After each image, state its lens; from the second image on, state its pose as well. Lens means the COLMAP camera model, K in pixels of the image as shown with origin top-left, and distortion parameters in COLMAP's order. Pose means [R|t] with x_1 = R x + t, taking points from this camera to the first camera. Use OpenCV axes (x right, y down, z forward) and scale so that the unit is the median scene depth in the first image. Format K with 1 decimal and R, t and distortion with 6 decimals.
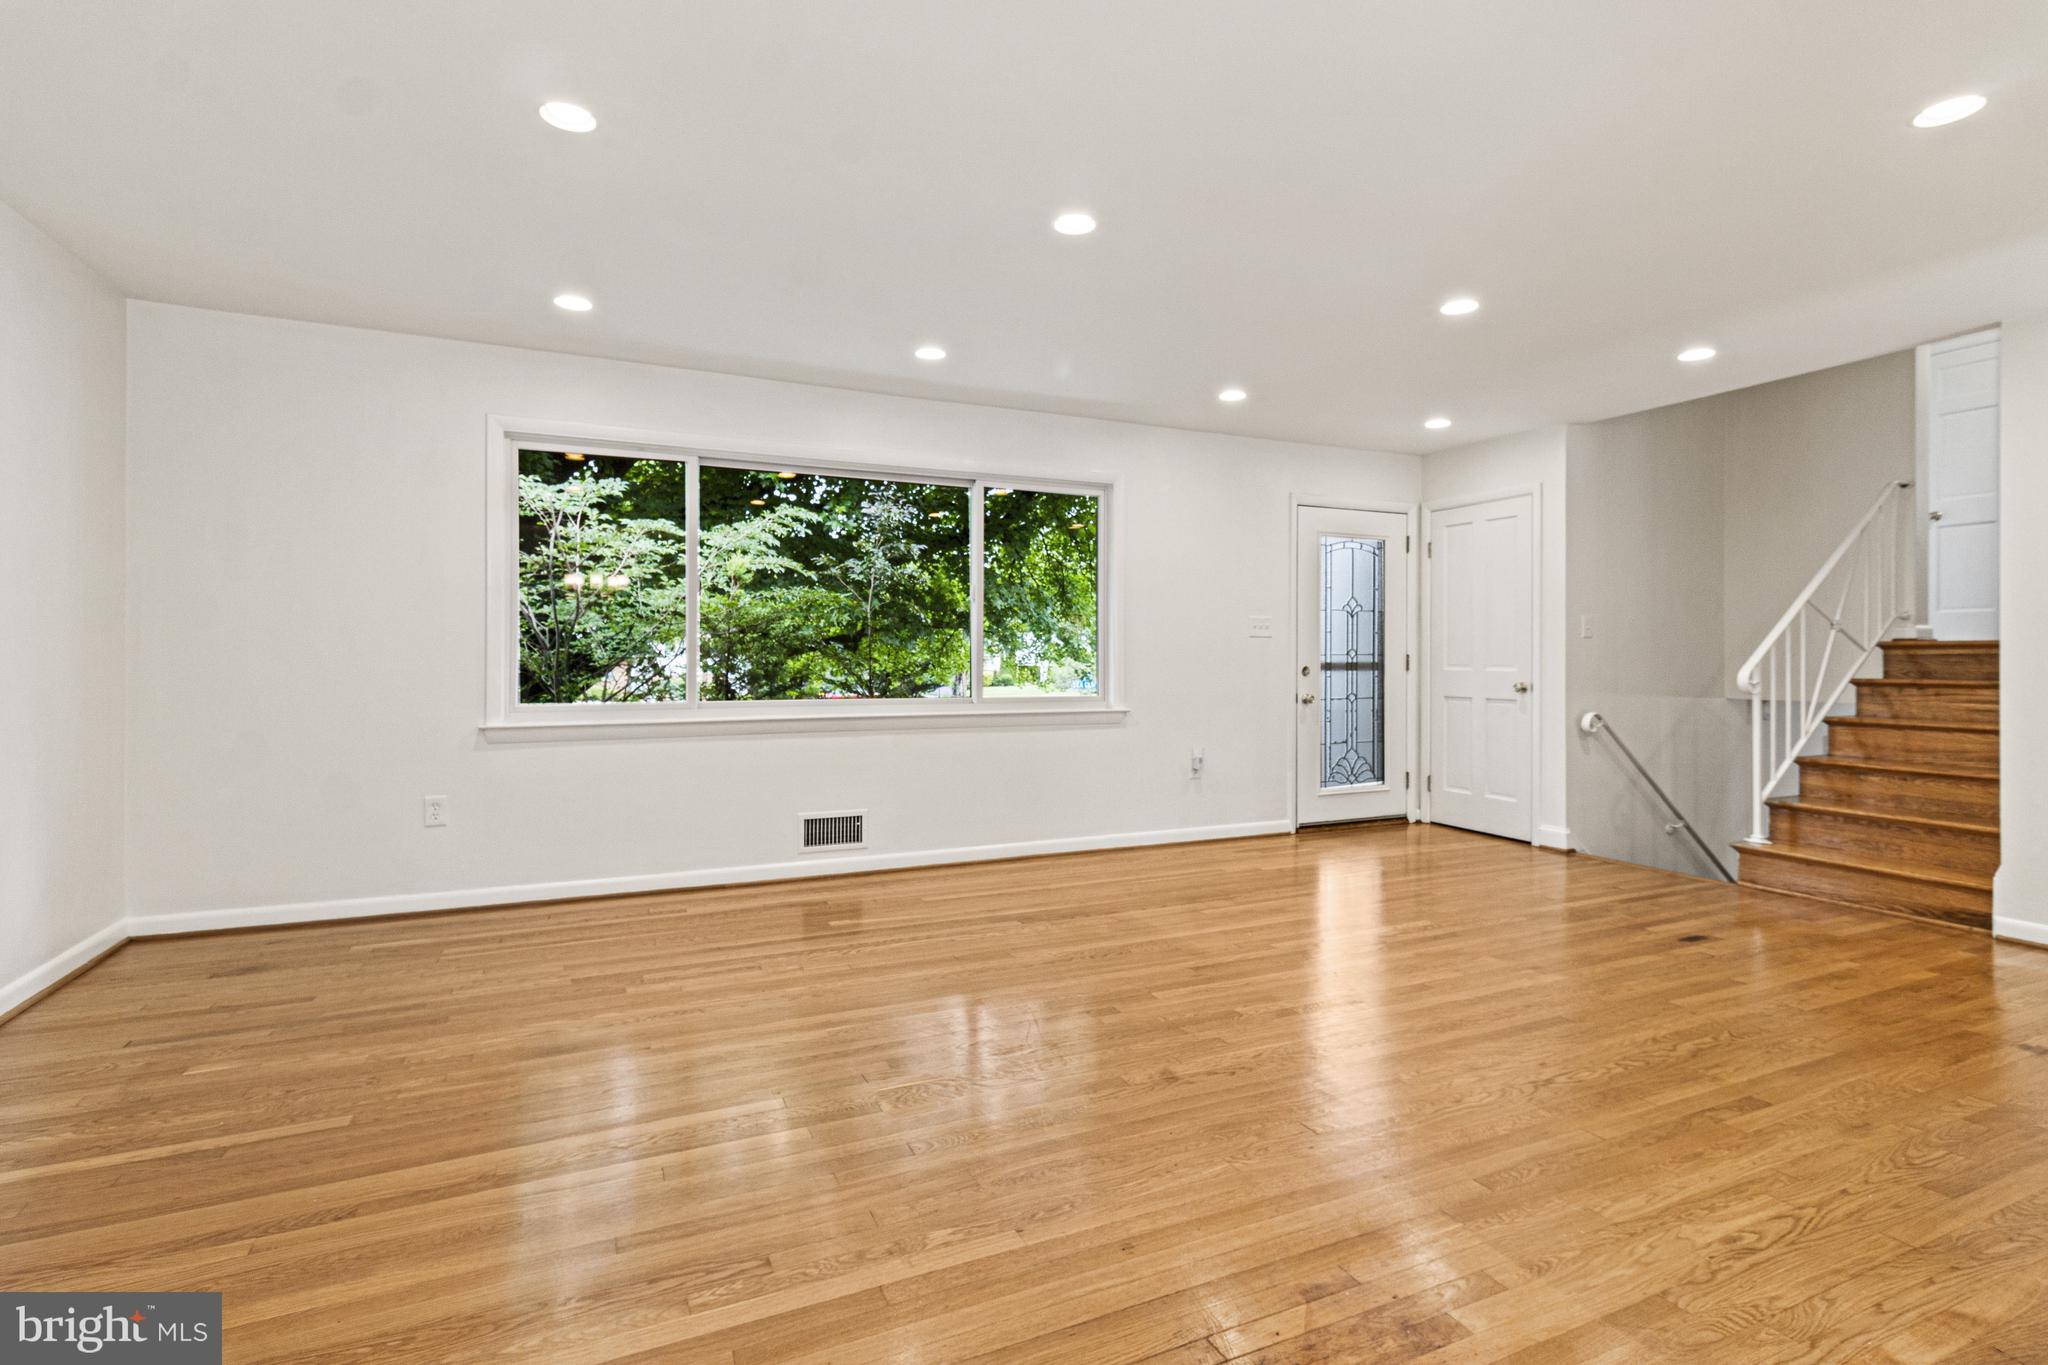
lens RADIAL K [[968.2, 0, 1037.6], [0, 968.2, 669.6], [0, 0, 1]] dist [0.003184, -0.000670]
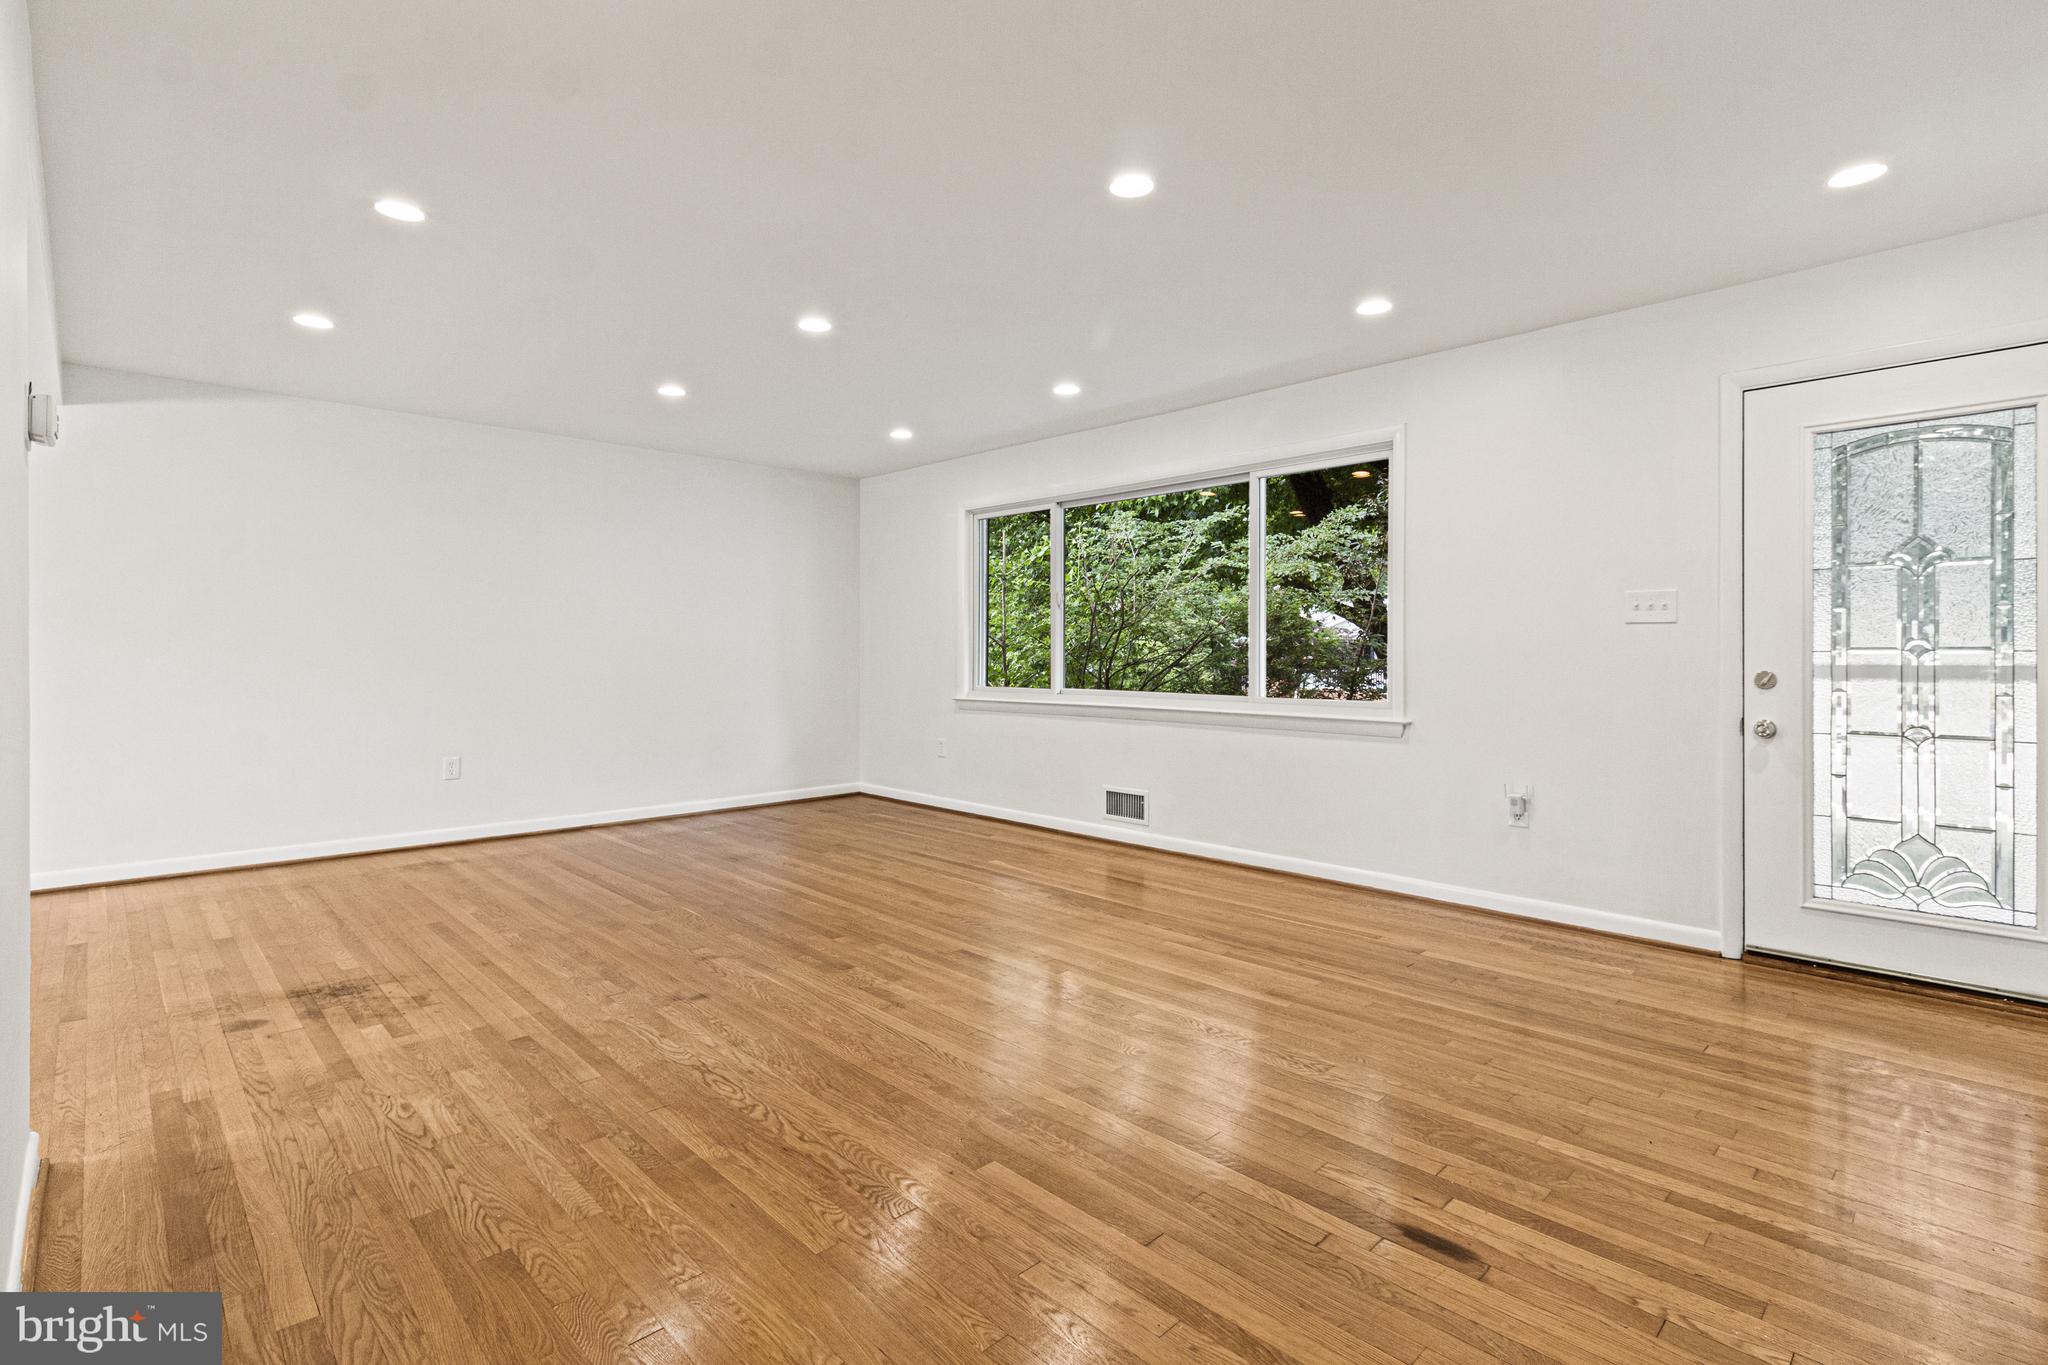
lens RADIAL K [[968.2, 0, 1038.1], [0, 968.2, 666.0], [0, 0, 1]] dist [0.003184, -0.000670]
pose [[0.334613, 0.013234, -0.942263, 0.947067], [-0.011216, 0.999886, 0.010060, -0.010637], [0.942289, 0.007202, 0.334724, 0.581309]]
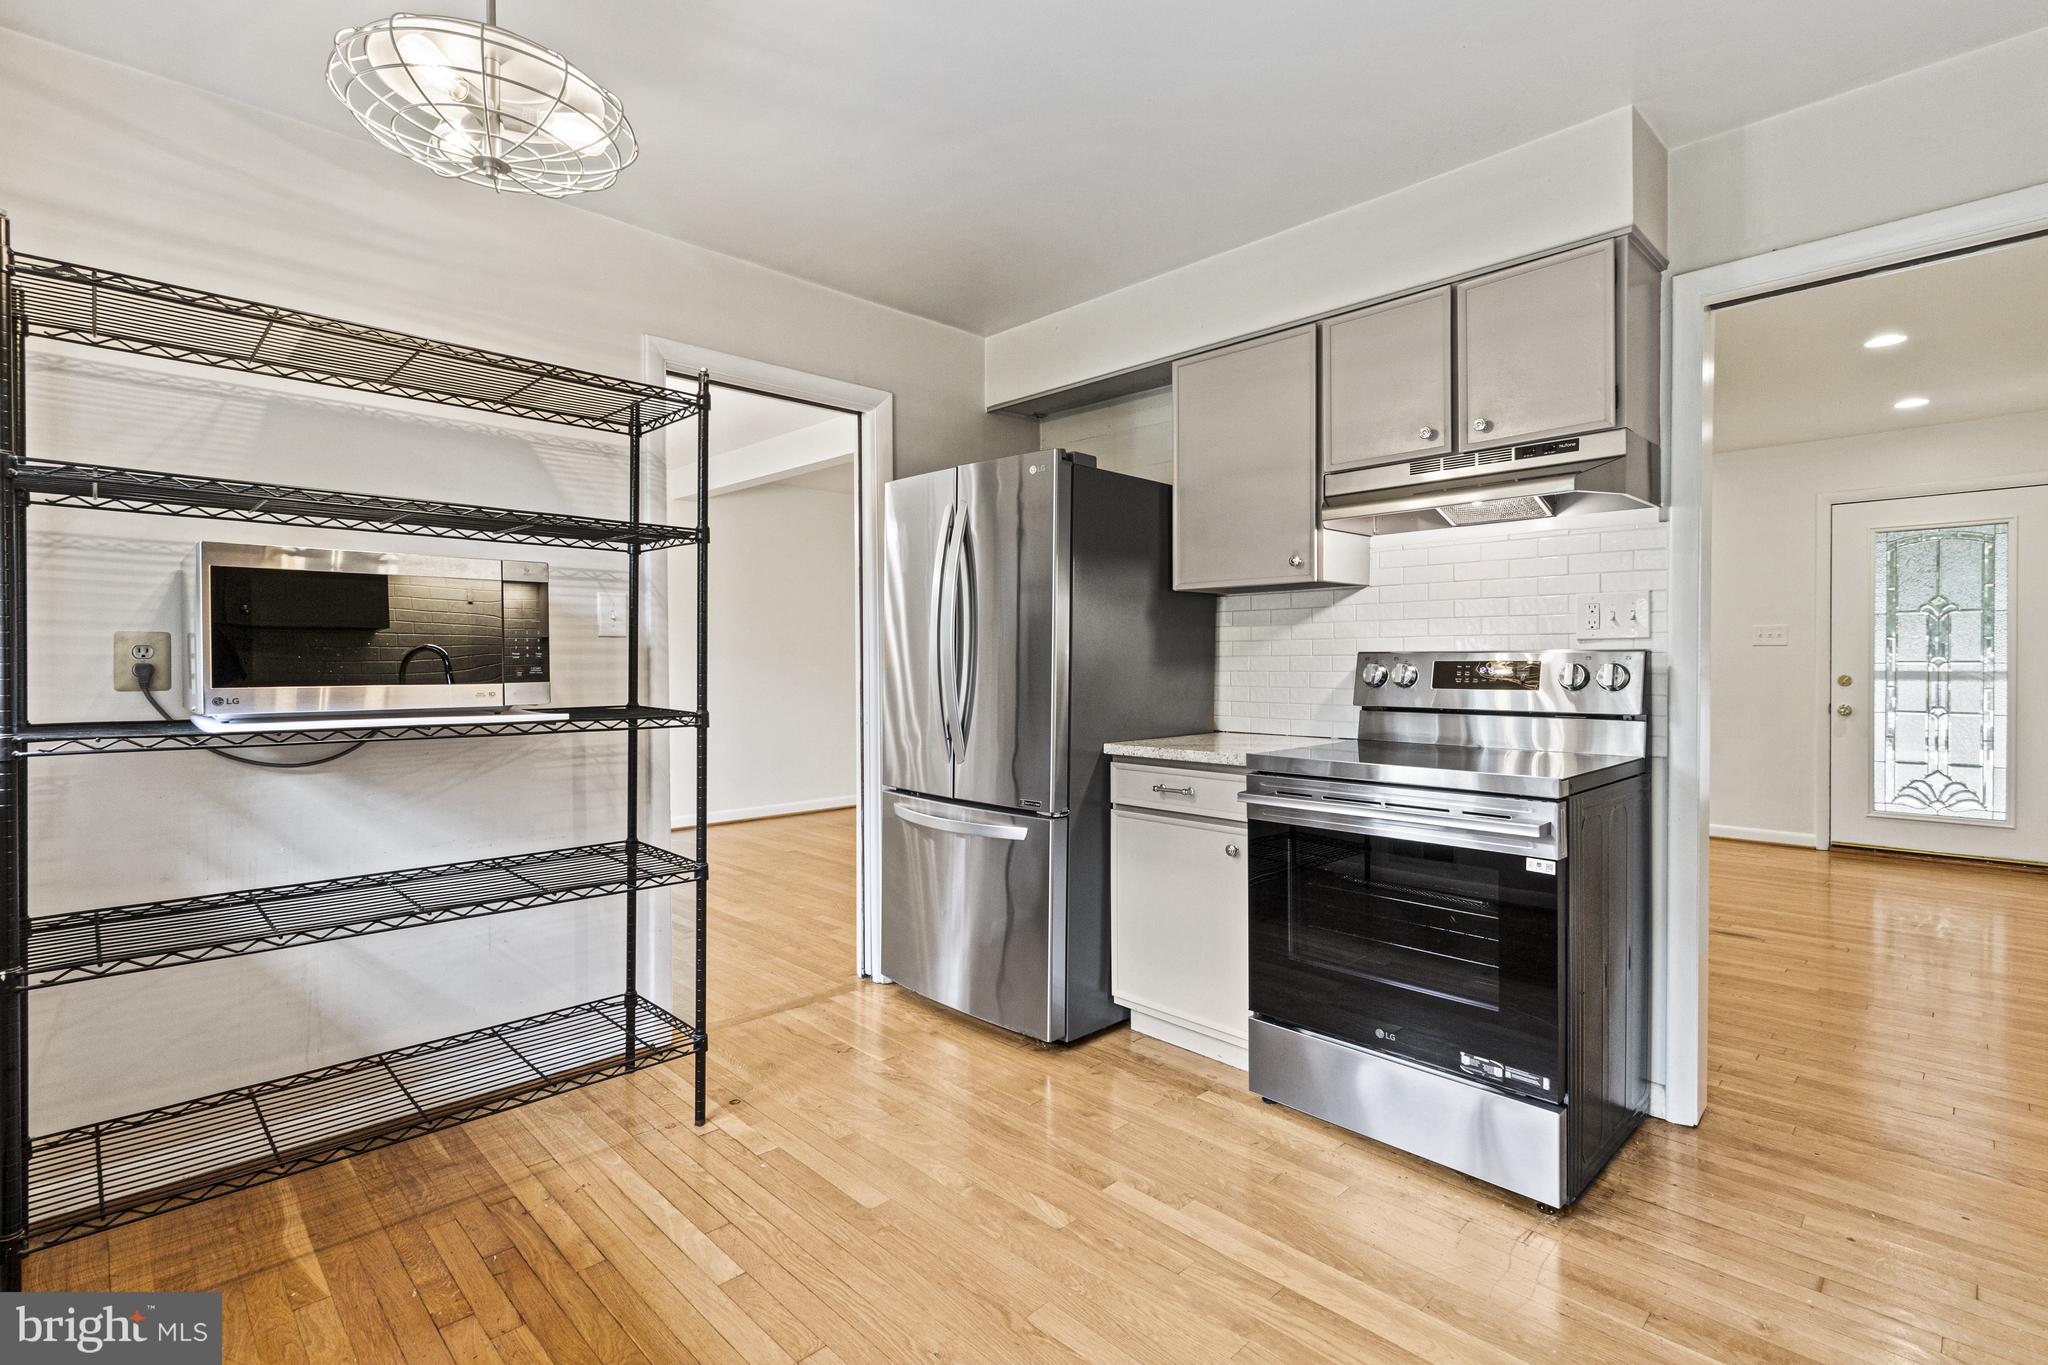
lens RADIAL K [[968.2, 0, 1022.3], [0, 968.2, 681.5], [0, 0, 1]] dist [0.003184, -0.000670]
pose [[0.338581, 0.019866, -0.940727, 1.261957], [-0.006389, 0.999803, 0.018814, -0.014009], [0.940915, -0.000360, 0.338641, -0.094457]]
